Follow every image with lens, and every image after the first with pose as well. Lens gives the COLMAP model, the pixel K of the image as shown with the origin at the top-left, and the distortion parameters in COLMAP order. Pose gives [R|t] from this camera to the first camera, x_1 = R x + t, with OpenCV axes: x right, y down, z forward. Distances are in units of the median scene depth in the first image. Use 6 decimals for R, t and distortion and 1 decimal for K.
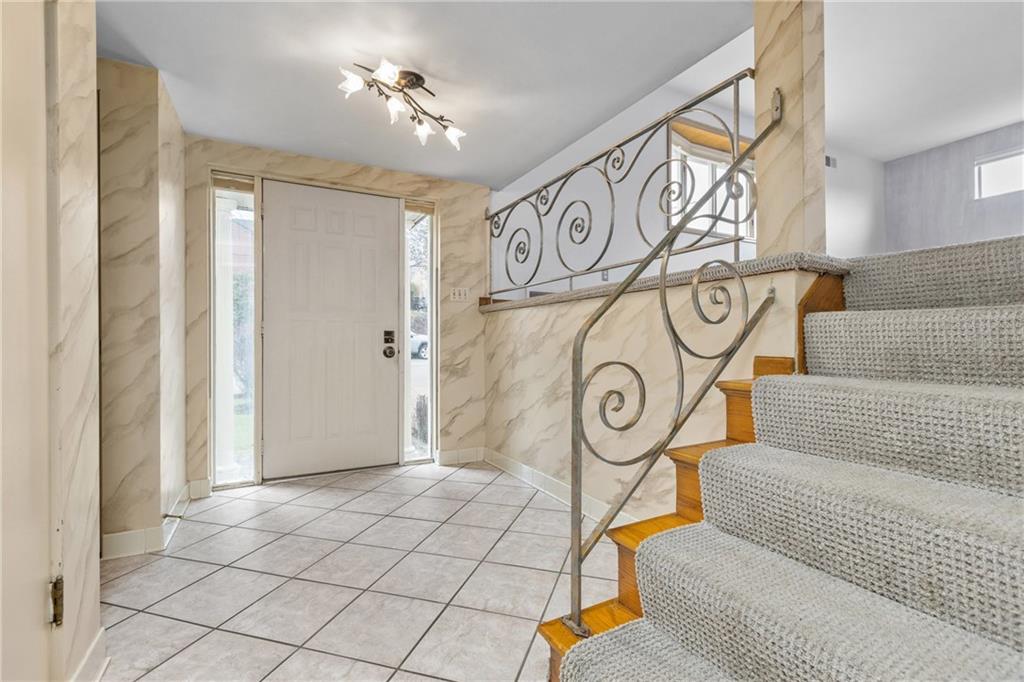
lens RADIAL K [[464.0, 0, 516.8], [0, 464.0, 341.5], [0, 0, 1]] dist [0.000246, -0.001545]
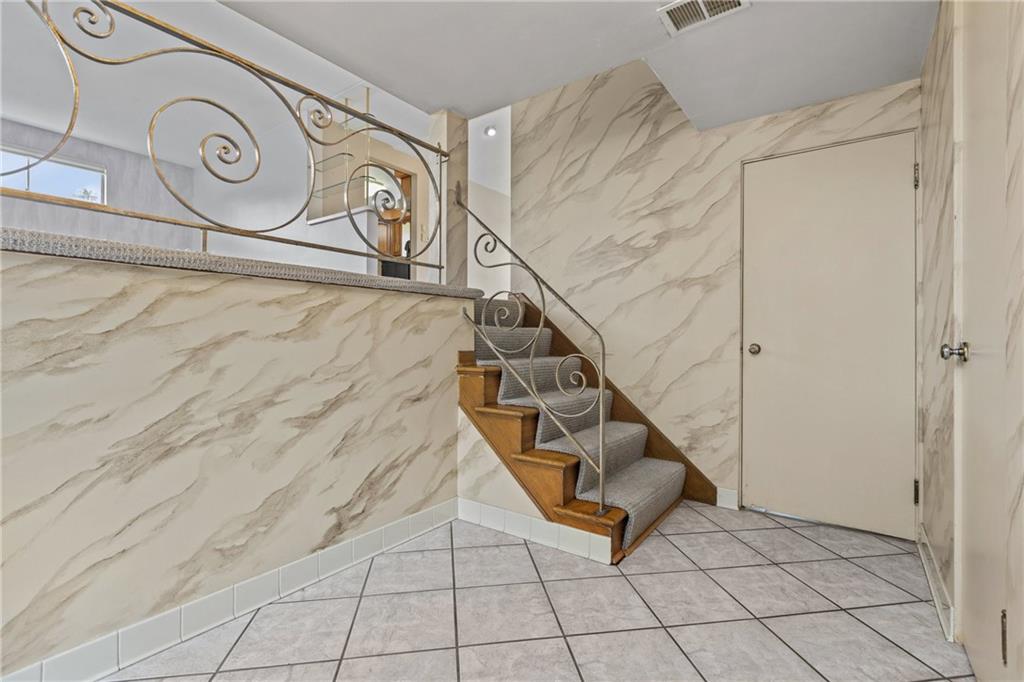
lens RADIAL K [[464.0, 0, 515.5], [0, 464.0, 337.5], [0, 0, 1]] dist [0.000246, -0.001545]
pose [[-0.418750, -0.000981, 0.908101, -0.708766], [-0.007060, 0.999973, -0.002176, -0.008402], [-0.908074, -0.007322, -0.418745, 1.124421]]
